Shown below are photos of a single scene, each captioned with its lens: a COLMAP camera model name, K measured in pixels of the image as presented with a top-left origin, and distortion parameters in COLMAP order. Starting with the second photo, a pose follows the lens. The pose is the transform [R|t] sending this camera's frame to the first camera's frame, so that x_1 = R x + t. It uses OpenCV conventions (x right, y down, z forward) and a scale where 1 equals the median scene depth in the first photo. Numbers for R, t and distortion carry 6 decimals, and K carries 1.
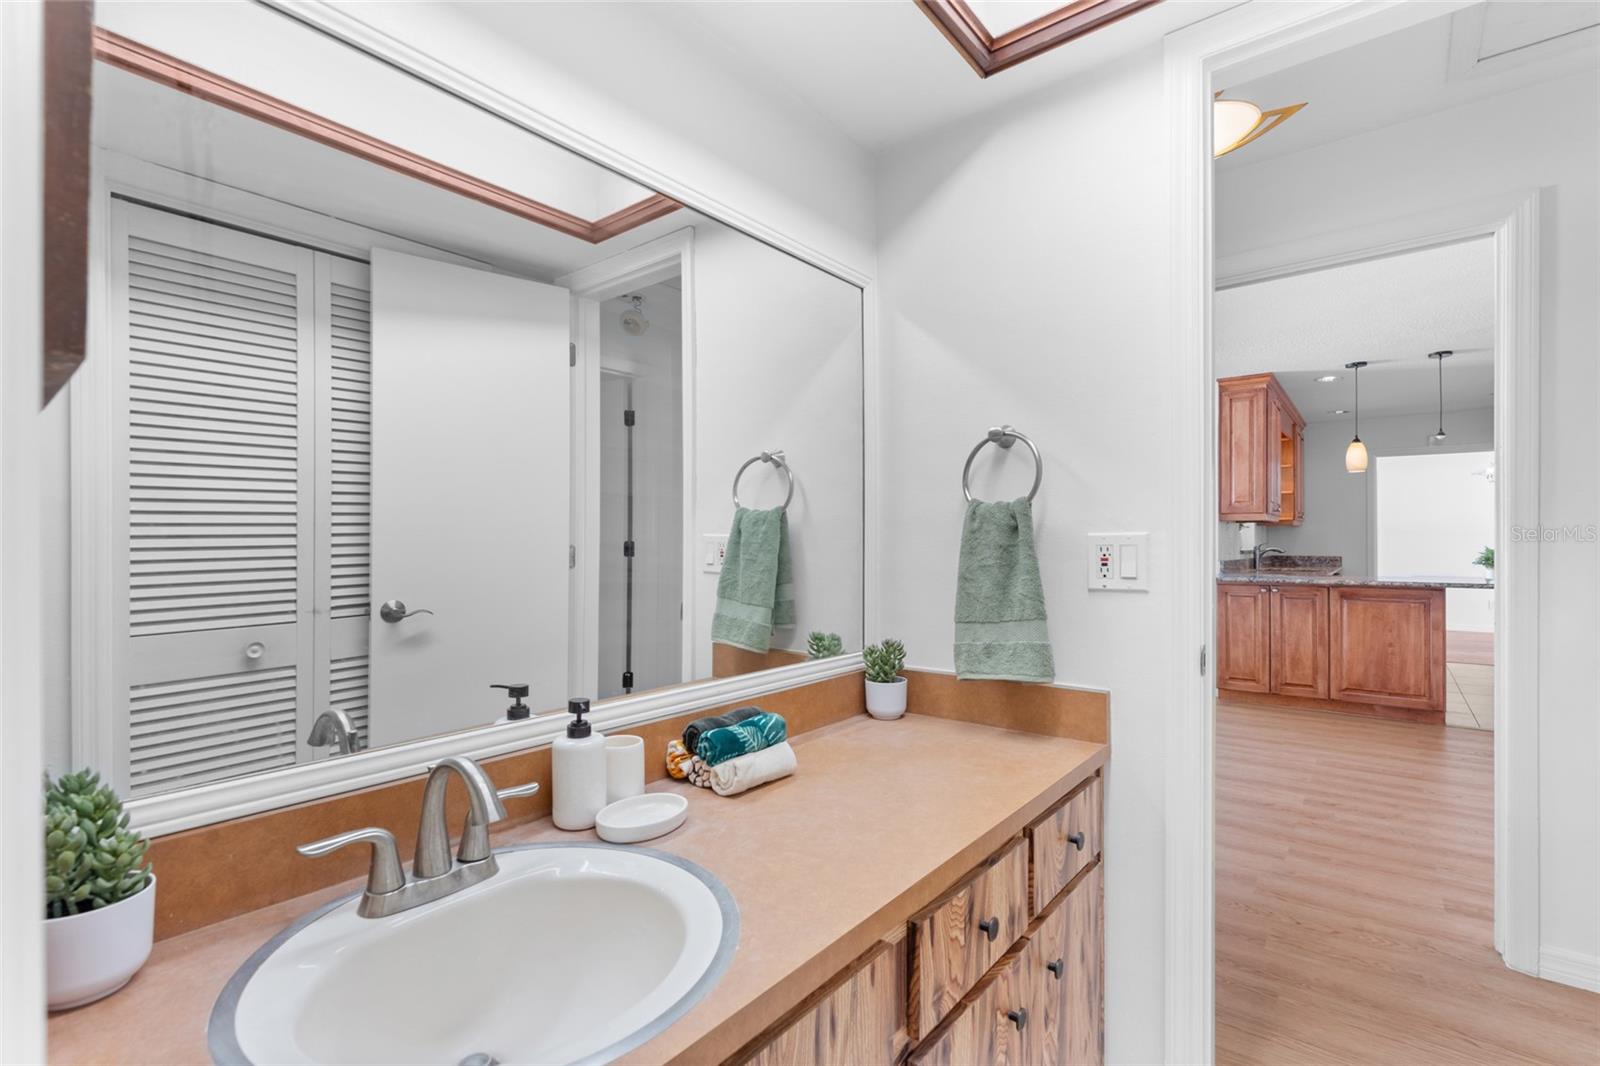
lens RADIAL K [[723.0, 0, 817.9], [0, 723.0, 537.0], [0, 0, 1]] dist [-0.001764, 0.000366]
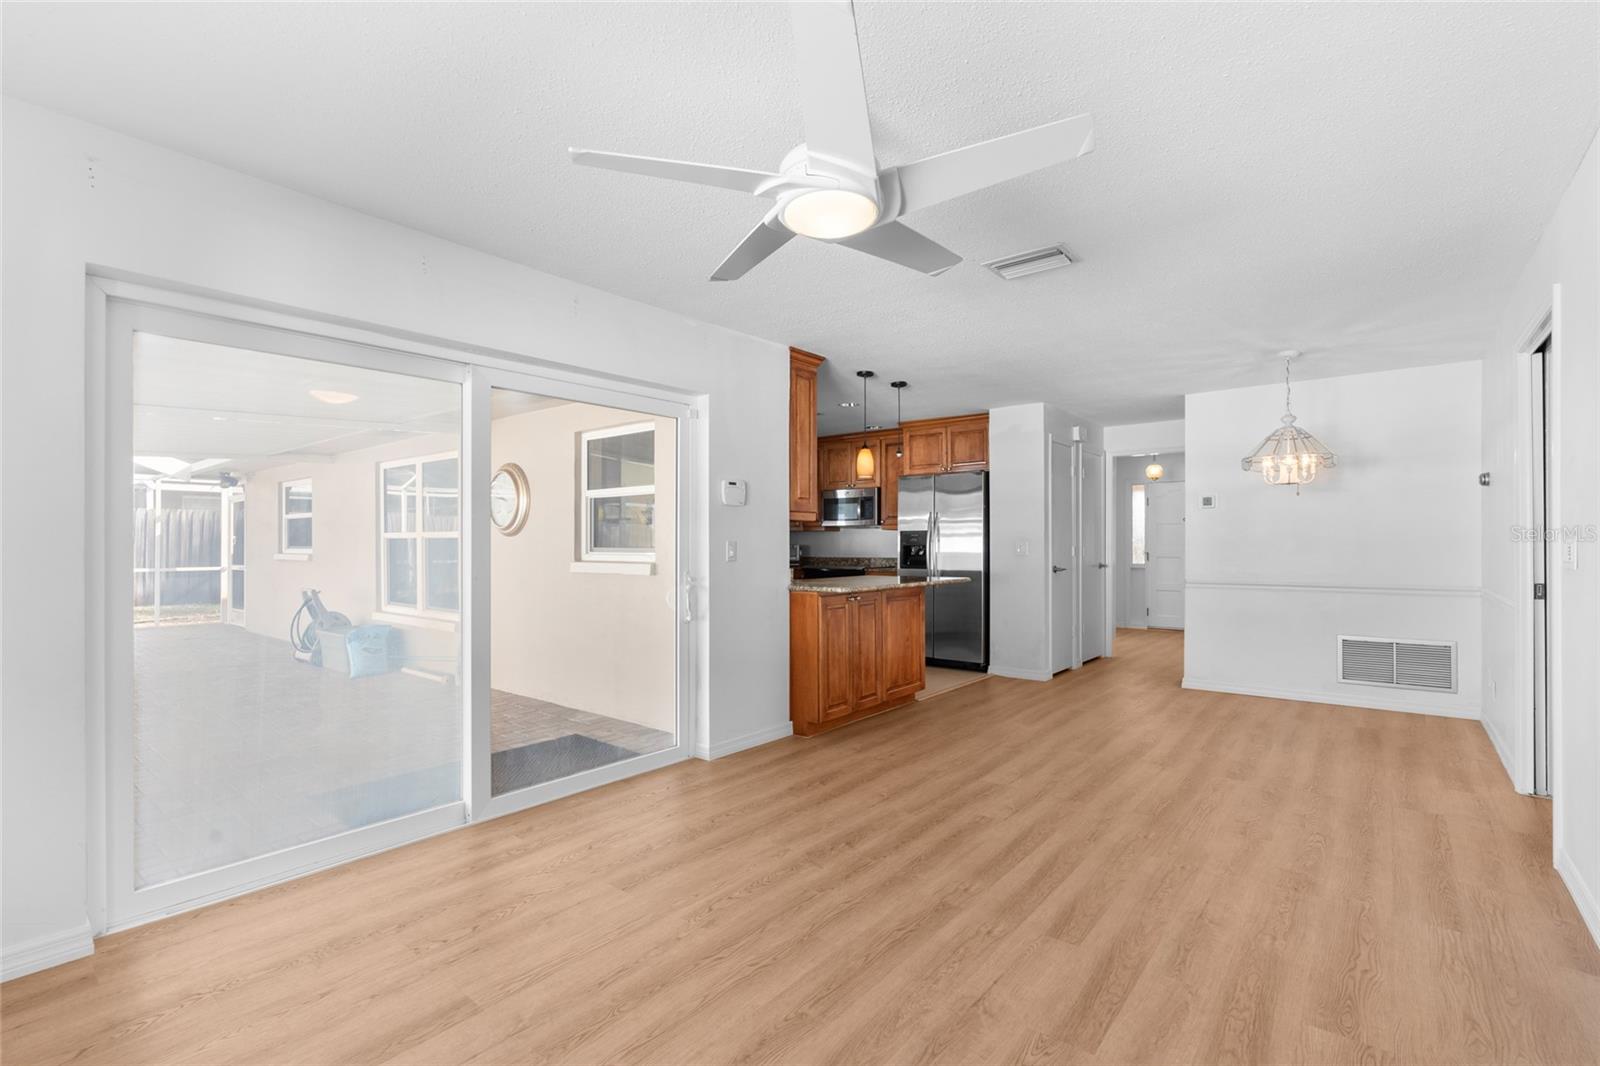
lens RADIAL K [[723.0, 0, 817.9], [0, 723.0, 537.0], [0, 0, 1]] dist [-0.001764, 0.000366]
pose [[0.025487, 0.009144, 0.999633, -0.291127], [0.000506, 0.999958, -0.009159, 0.004086], [-0.999675, 0.000739, 0.025482, 1.043440]]
